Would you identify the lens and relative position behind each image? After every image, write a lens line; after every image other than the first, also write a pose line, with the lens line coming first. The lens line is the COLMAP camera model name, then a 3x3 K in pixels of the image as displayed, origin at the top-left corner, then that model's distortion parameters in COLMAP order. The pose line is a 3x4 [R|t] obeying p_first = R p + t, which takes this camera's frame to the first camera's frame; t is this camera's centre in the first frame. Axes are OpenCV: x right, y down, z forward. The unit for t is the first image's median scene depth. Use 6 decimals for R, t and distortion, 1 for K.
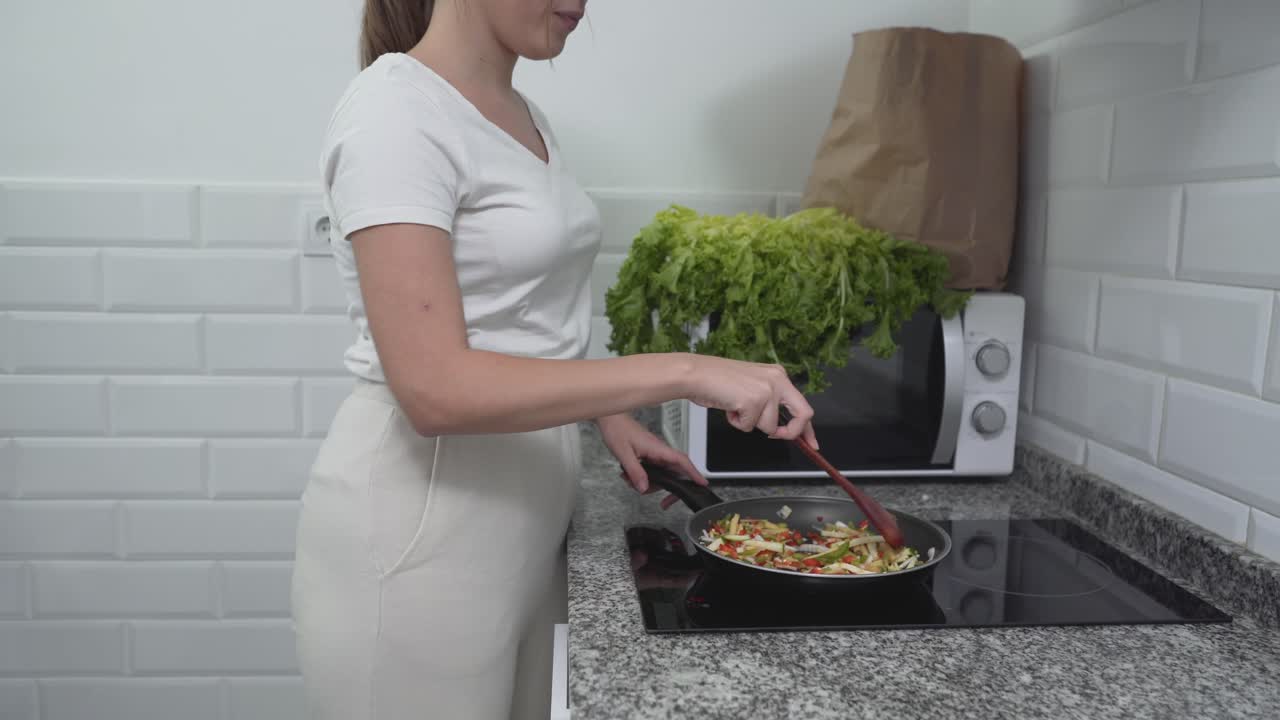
lens RADIAL K [[1019.5, 0, 635.4], [0, 1019.5, 363.0], [0, 0, 1]] dist [-0.017024, 0.004949]
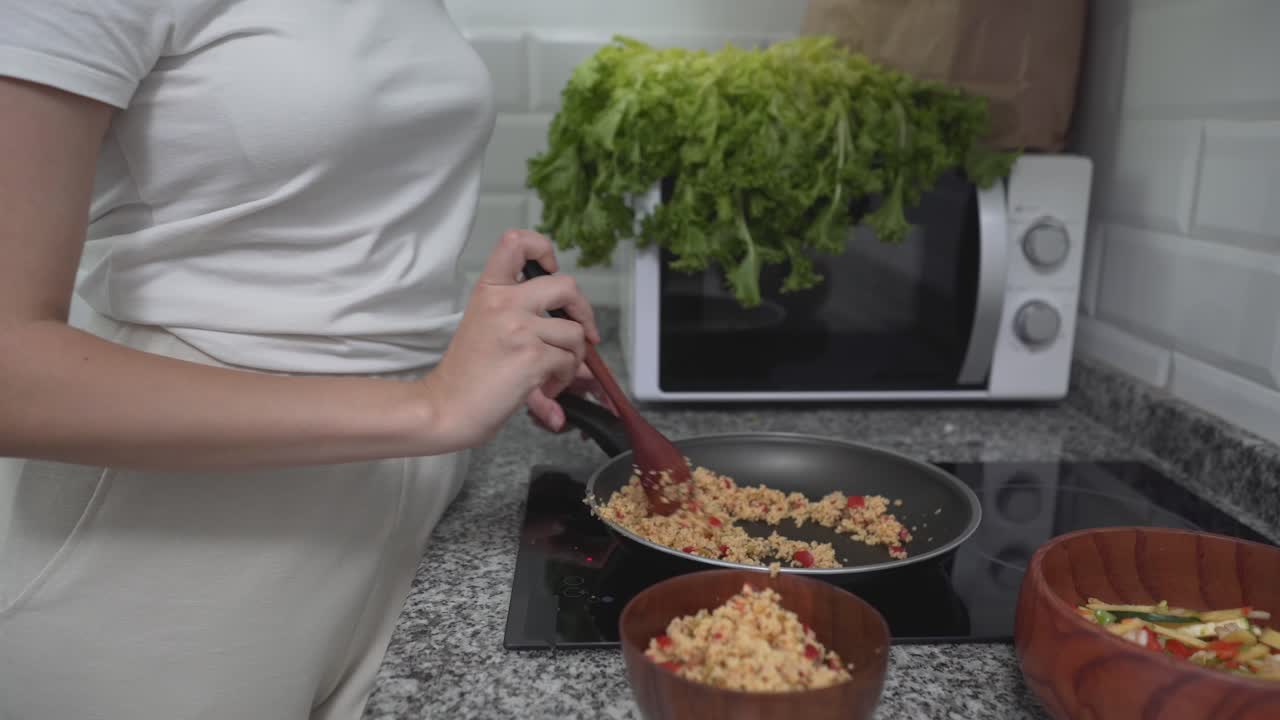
lens RADIAL K [[1019.5, 0, 635.0], [0, 1019.5, 356.1], [0, 0, 1]] dist [-0.017024, 0.004949]
pose [[0.999532, 0.004083, -0.030312, 0.078290], [-0.001587, 0.996636, 0.081941, 0.018174], [0.030544, -0.081855, 0.996176, 0.256690]]
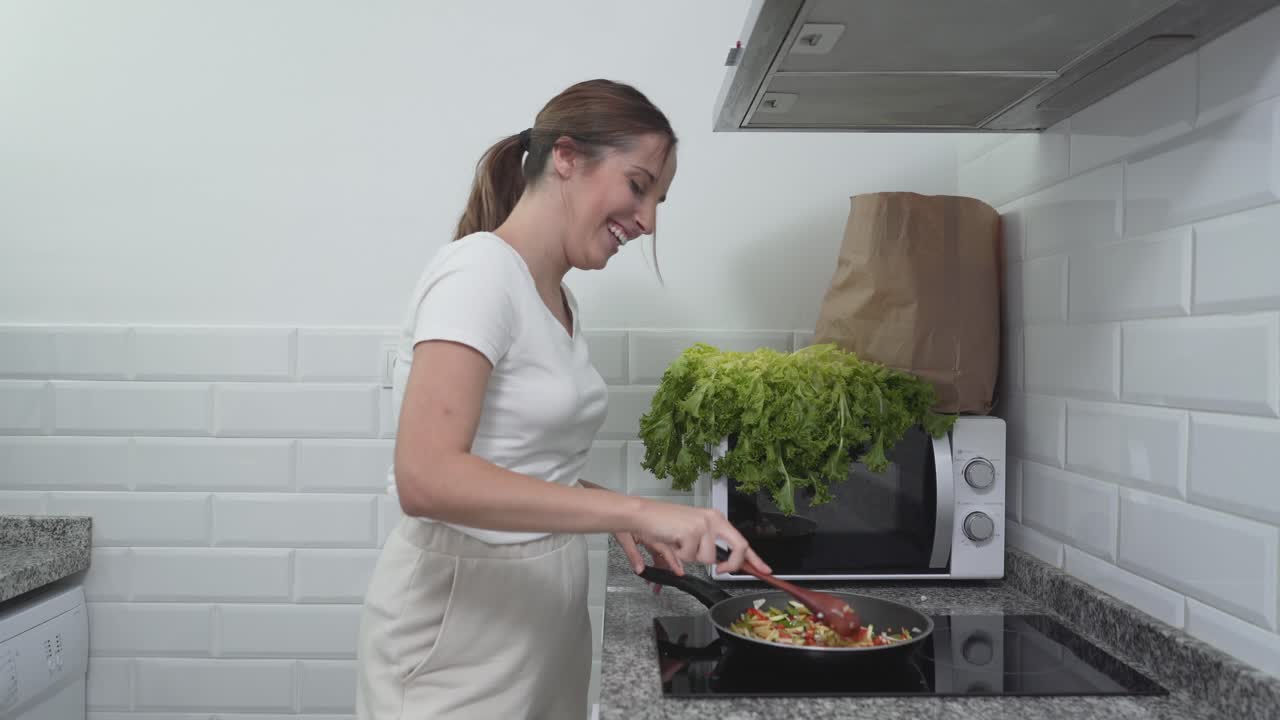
lens RADIAL K [[1019.5, 0, 634.5], [0, 1019.5, 356.9], [0, 0, 1]] dist [-0.017024, 0.004949]
pose [[0.998339, -0.009173, -0.056876, 0.033543], [0.001449, 0.990929, -0.134378, 0.019367], [0.057593, 0.134073, 0.989296, -0.171289]]
